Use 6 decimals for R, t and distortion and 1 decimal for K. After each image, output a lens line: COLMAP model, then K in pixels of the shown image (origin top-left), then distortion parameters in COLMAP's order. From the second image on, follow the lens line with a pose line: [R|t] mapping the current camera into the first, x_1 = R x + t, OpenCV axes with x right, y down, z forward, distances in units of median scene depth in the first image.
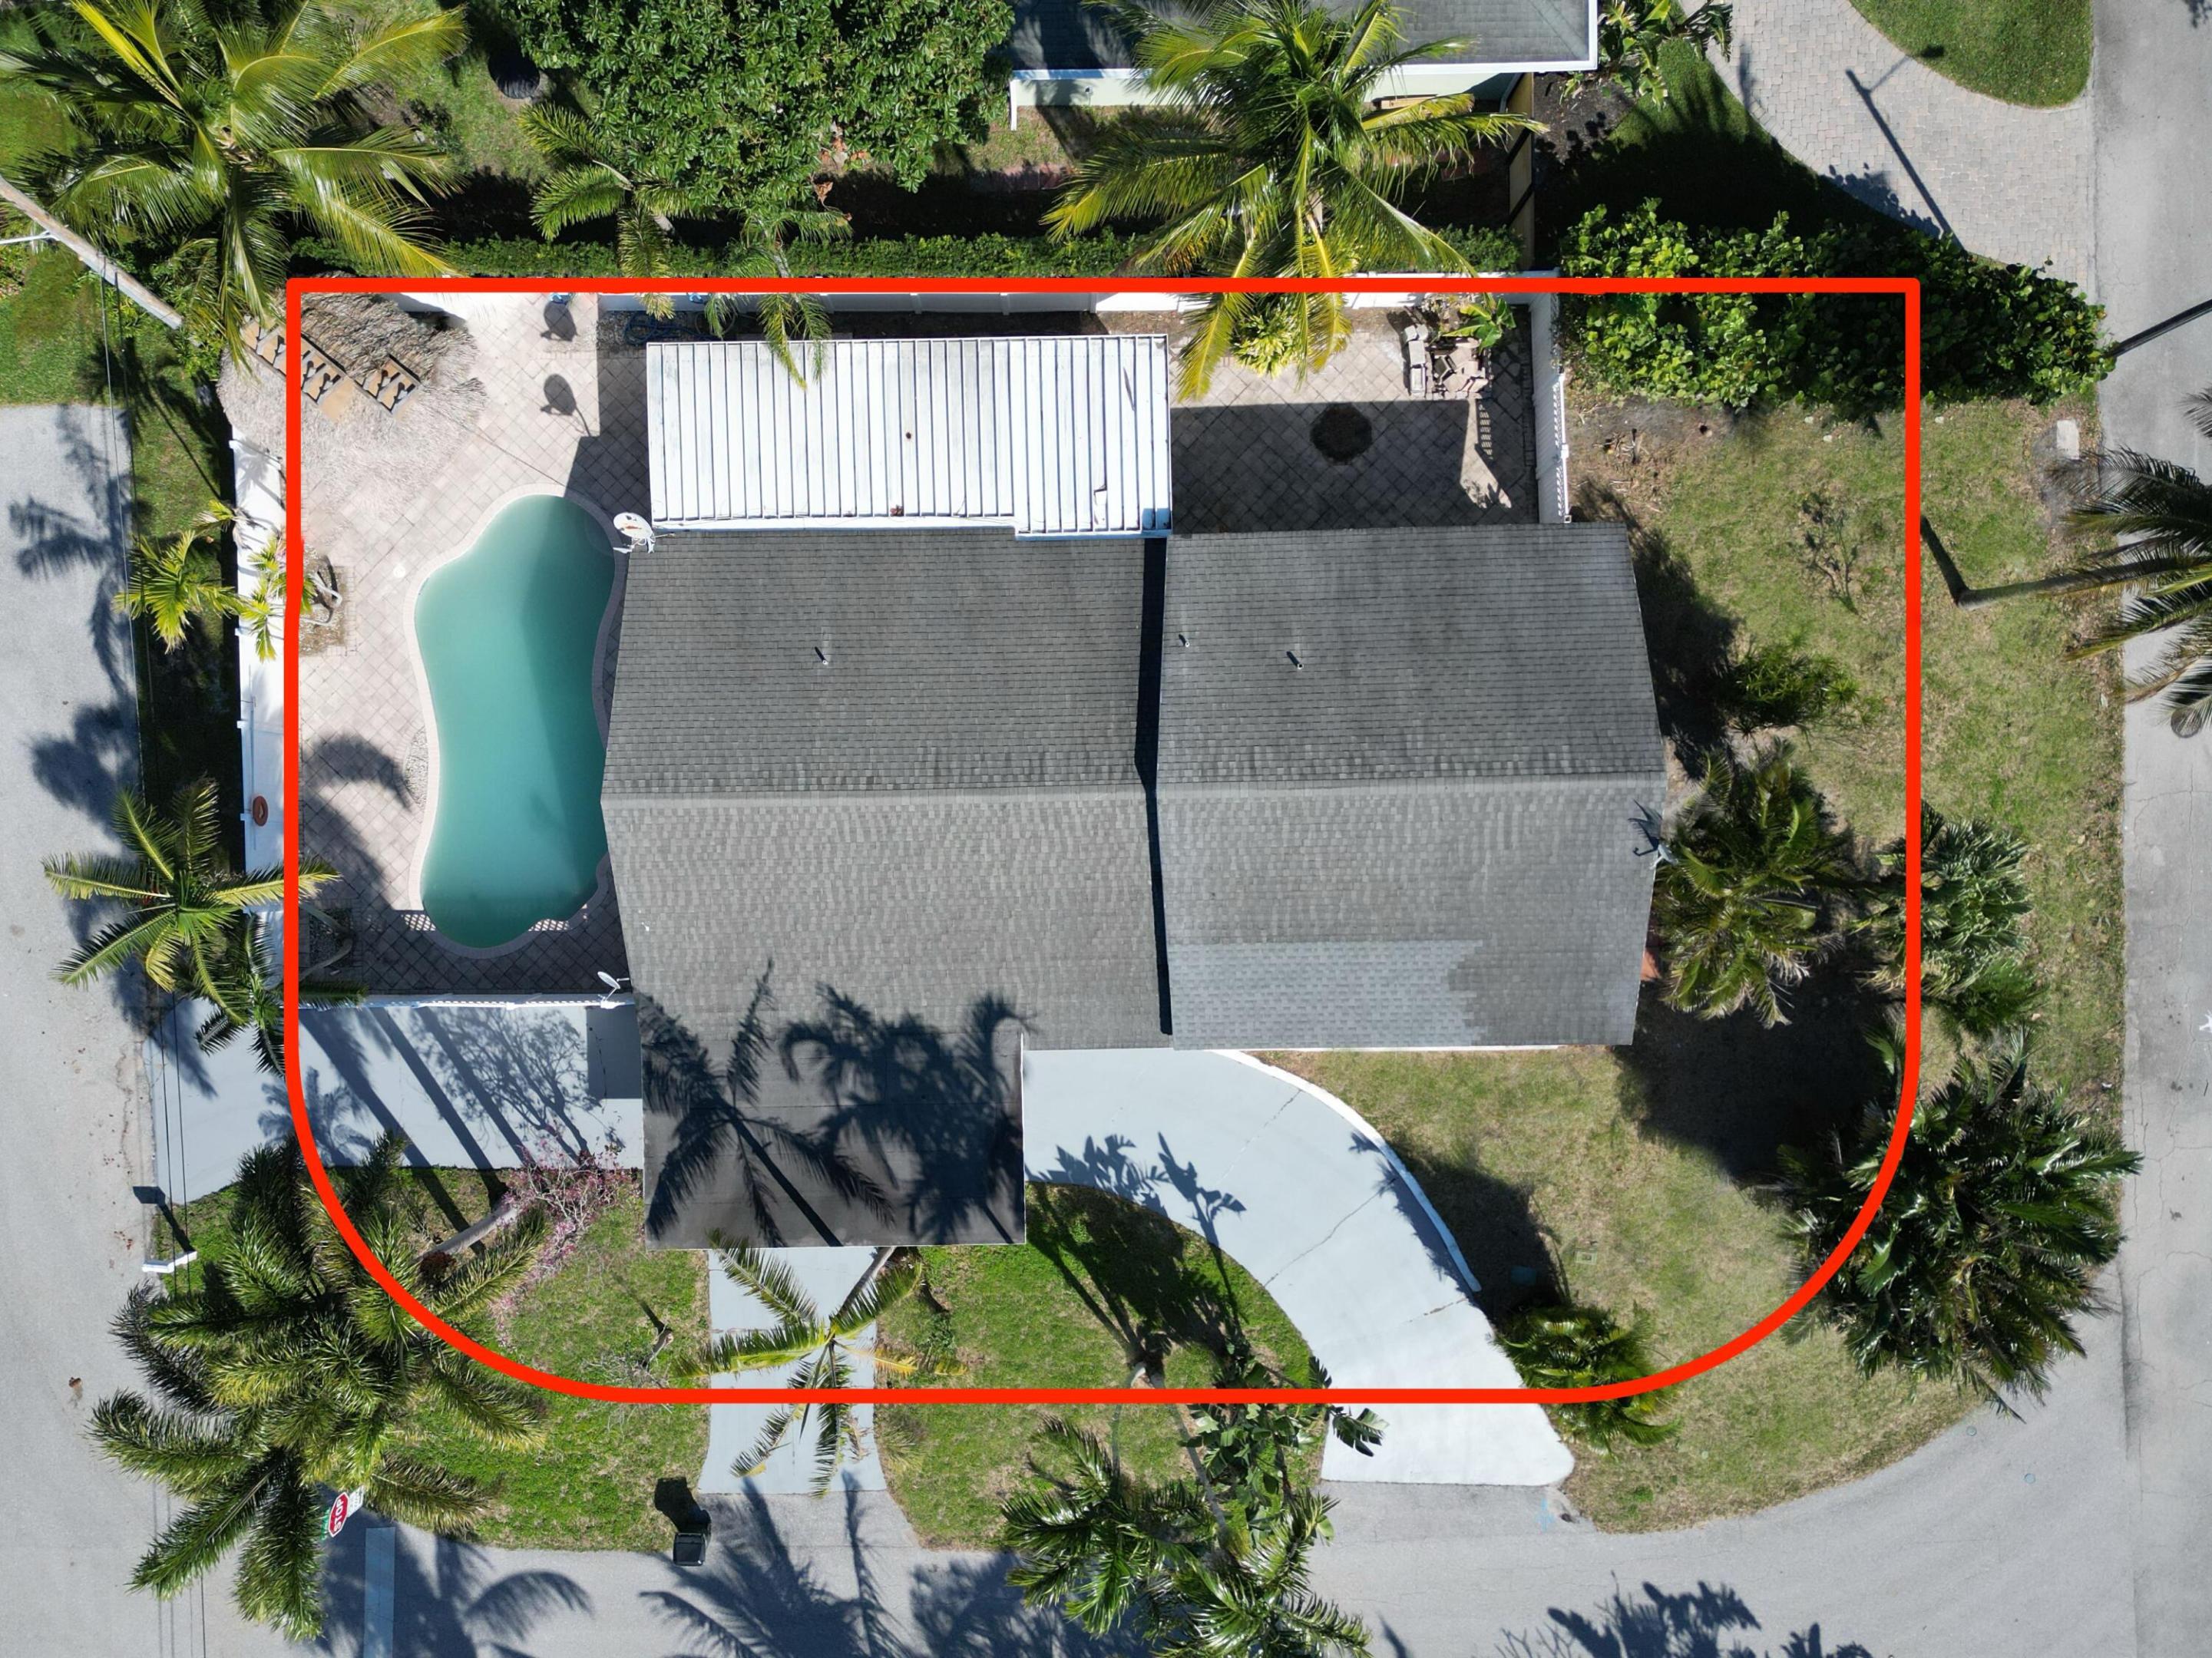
lens RADIAL K [[1531.2, 0, 1038.6], [0, 1531.2, 834.4], [0, 0, 1]] dist [0.050840, -0.002019]
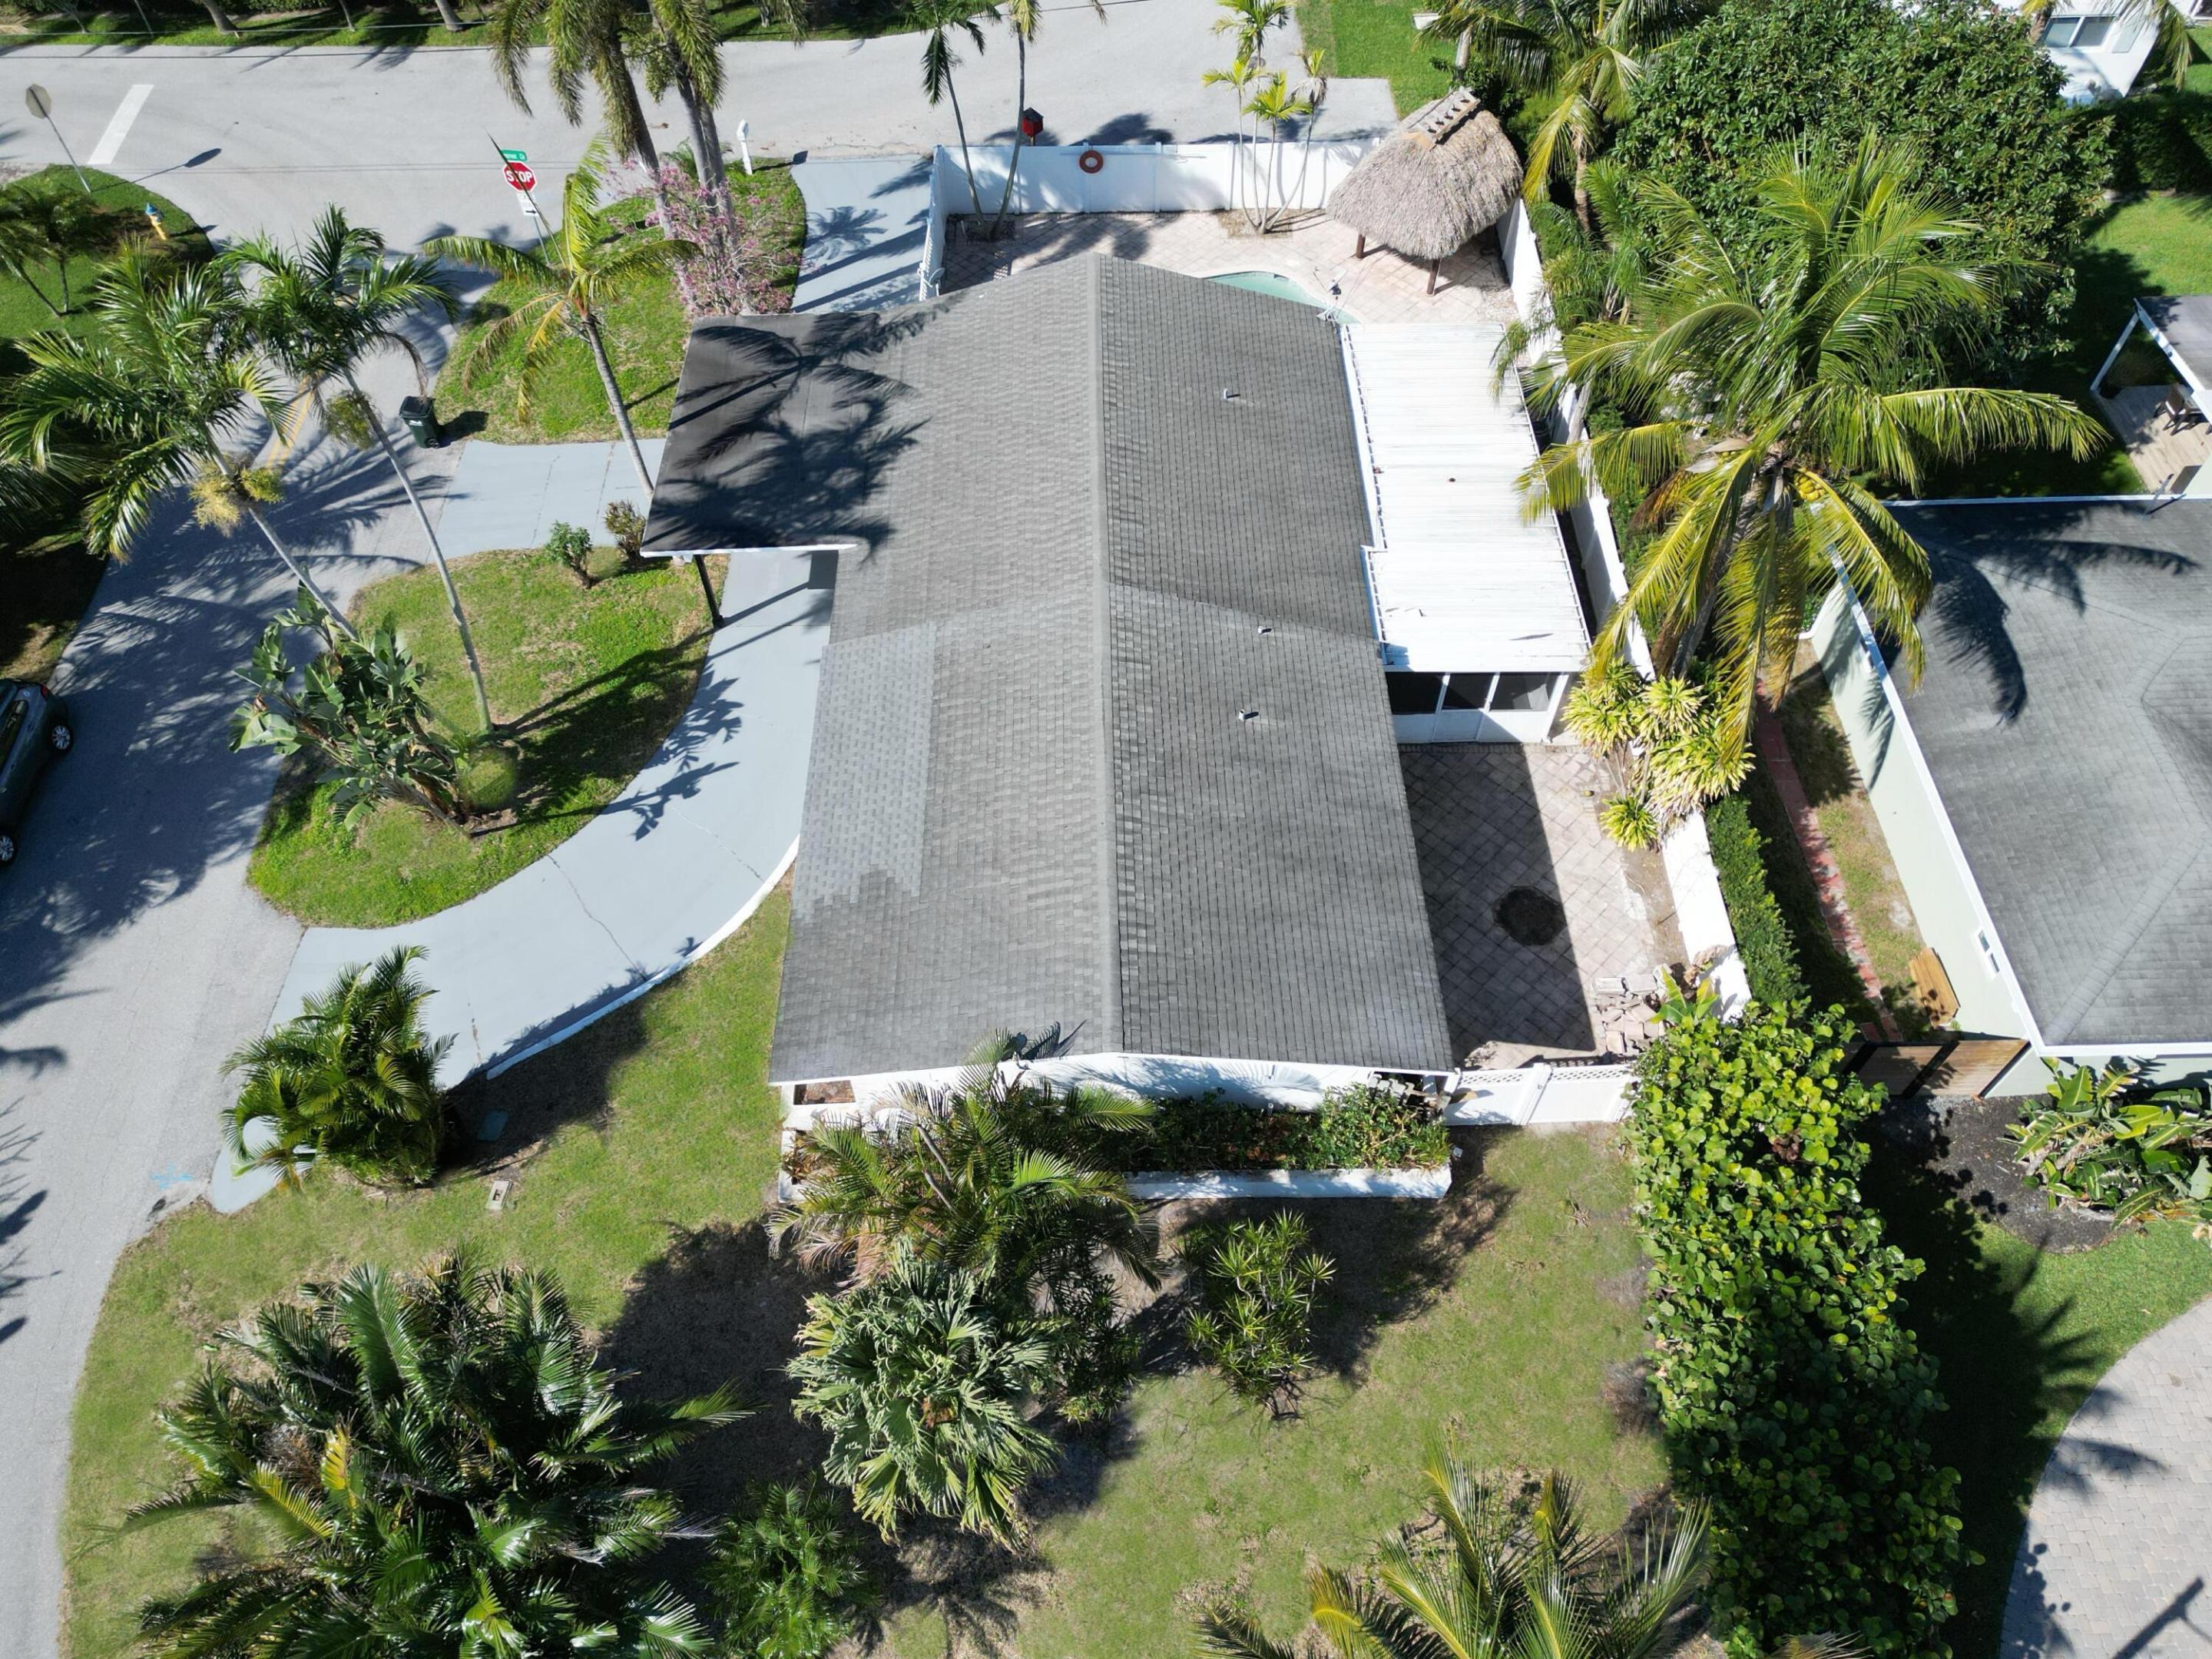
lens RADIAL K [[1531.4, 0, 1095.5], [0, 1531.4, 881.6], [0, 0, 1]] dist [0.050840, -0.002019]
pose [[-0.007972, 0.816863, -0.576777, 0.671568], [-0.999942, -0.002324, 0.010529, -0.030530], [0.007260, 0.576828, 0.816834, 0.292341]]
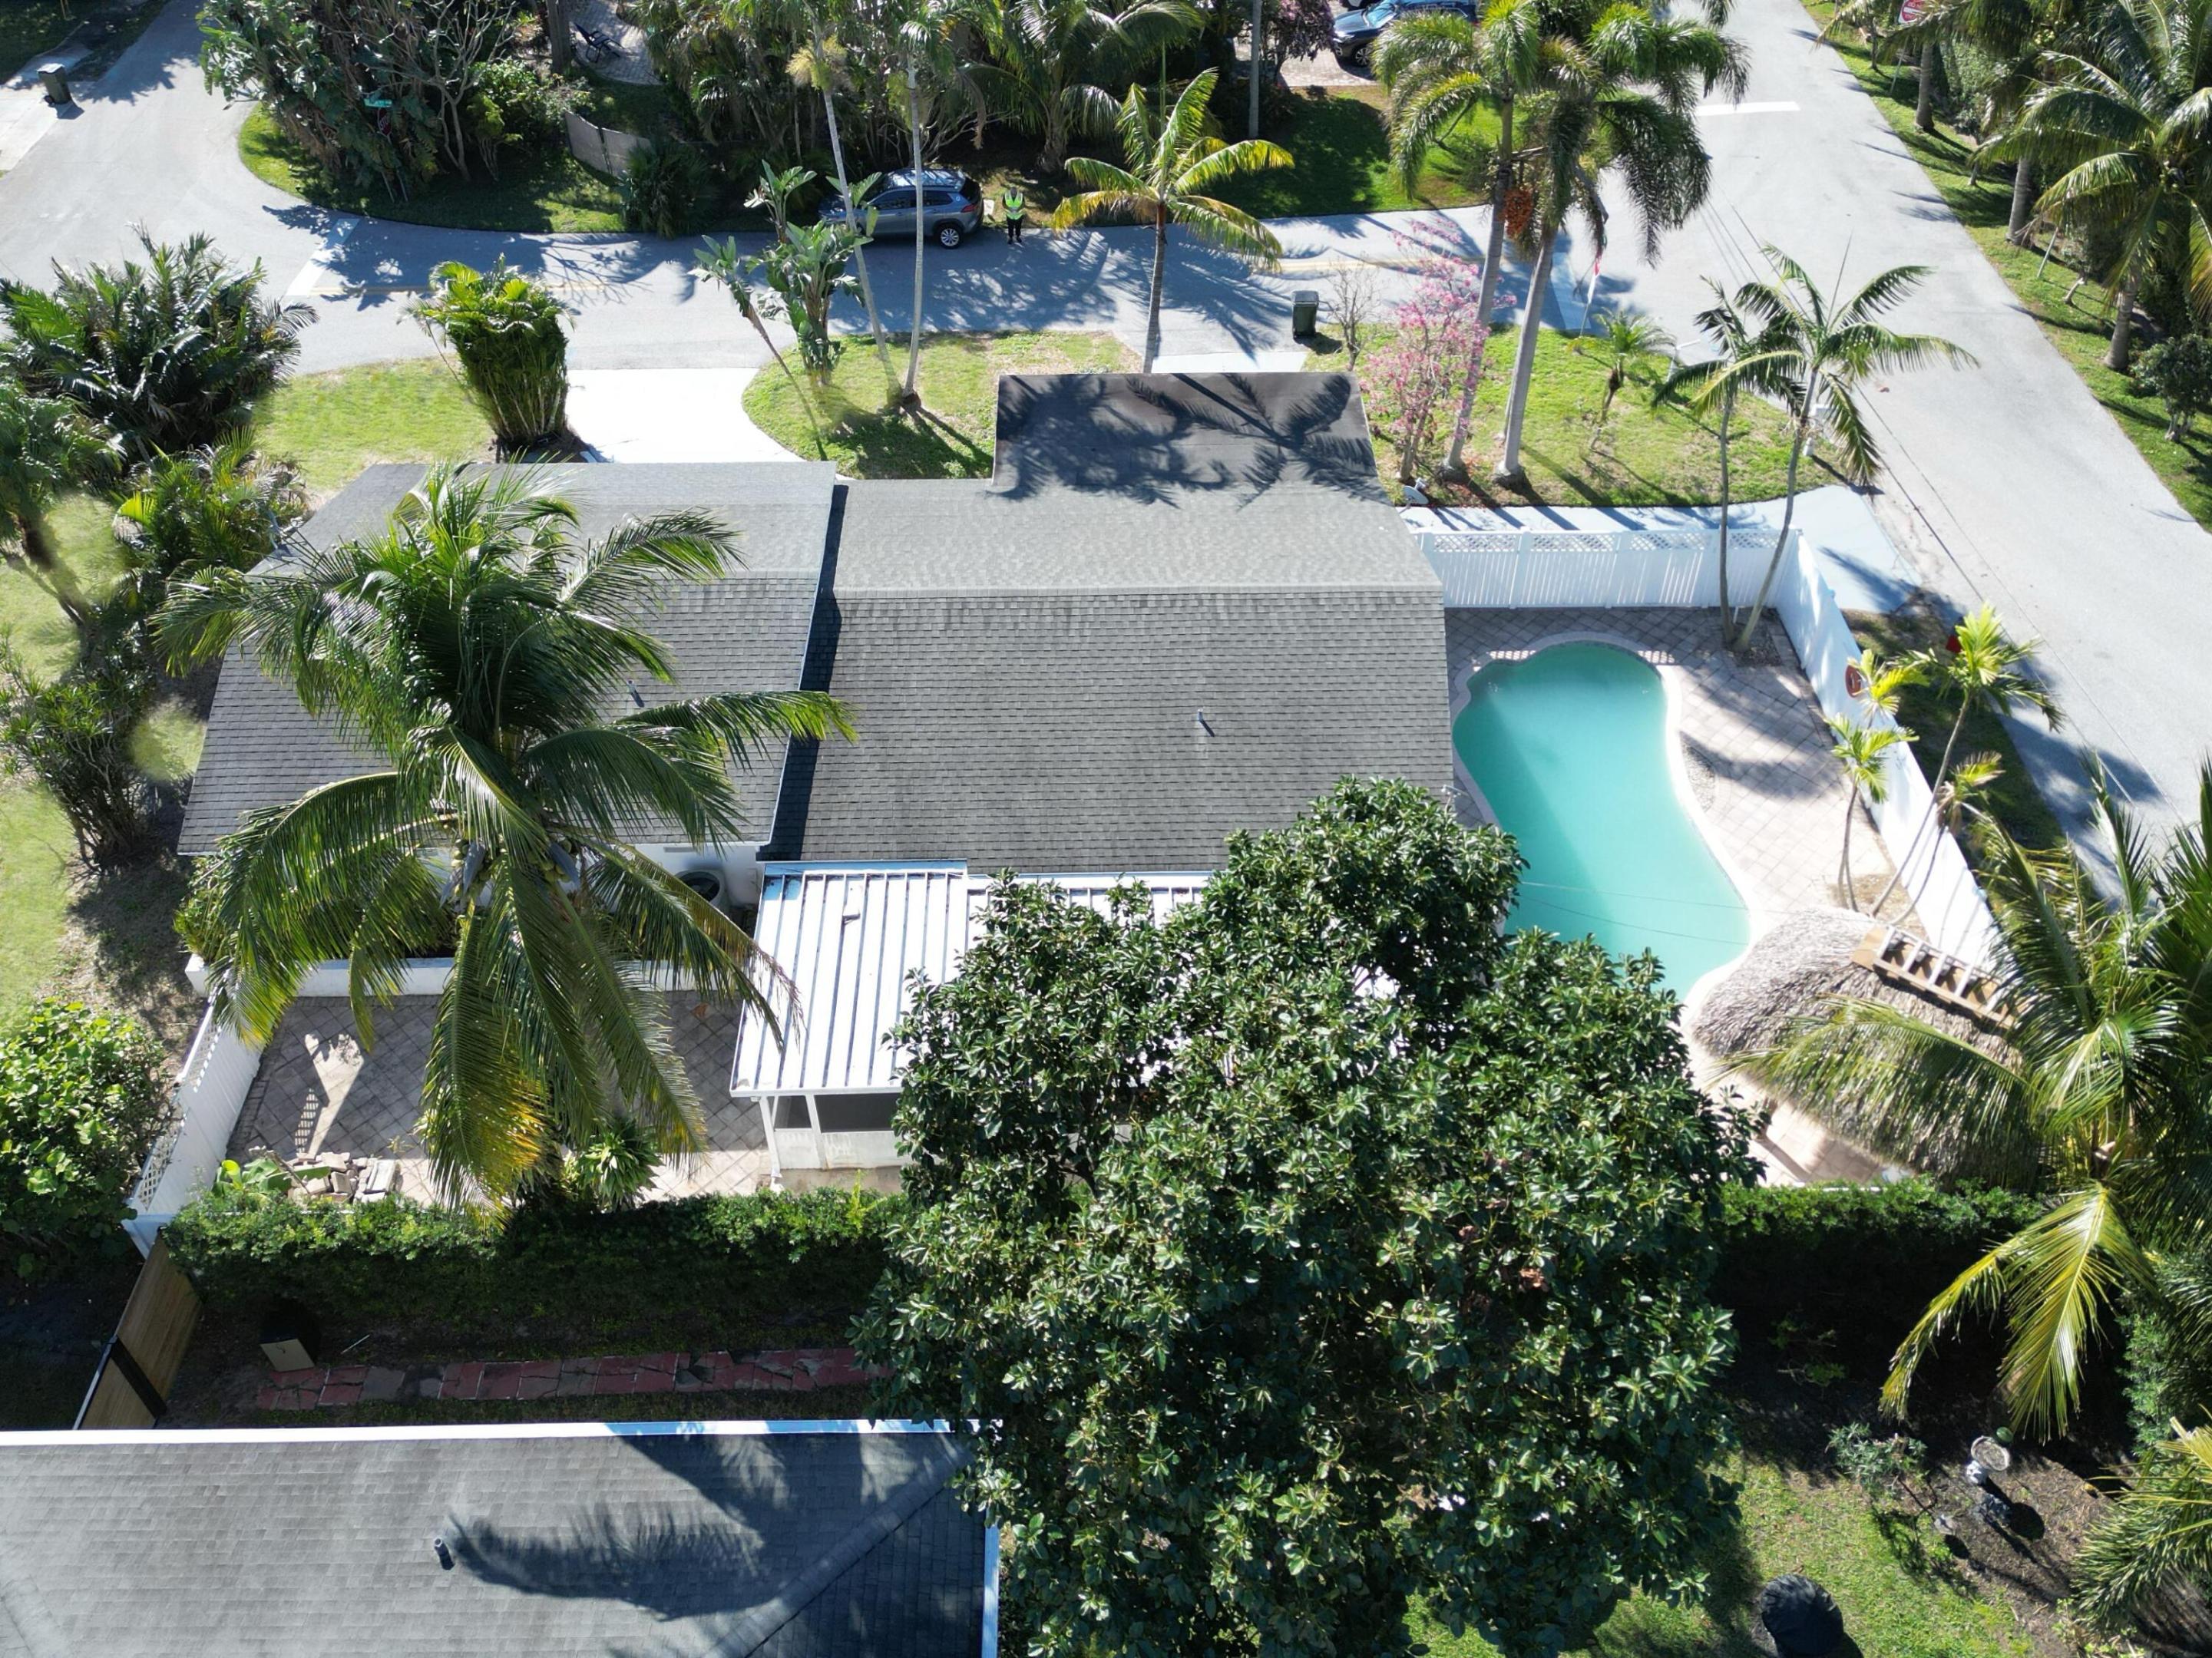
lens RADIAL K [[1698.0, 0, 1087.3], [0, 1698.0, 832.8], [0, 0, 1]] dist [0.071927, -0.002074]
pose [[-0.999805, -0.003729, 0.019382, -0.085779], [0.016085, -0.723039, 0.690620, -0.712719], [0.011439, 0.690797, 0.722958, 0.338407]]
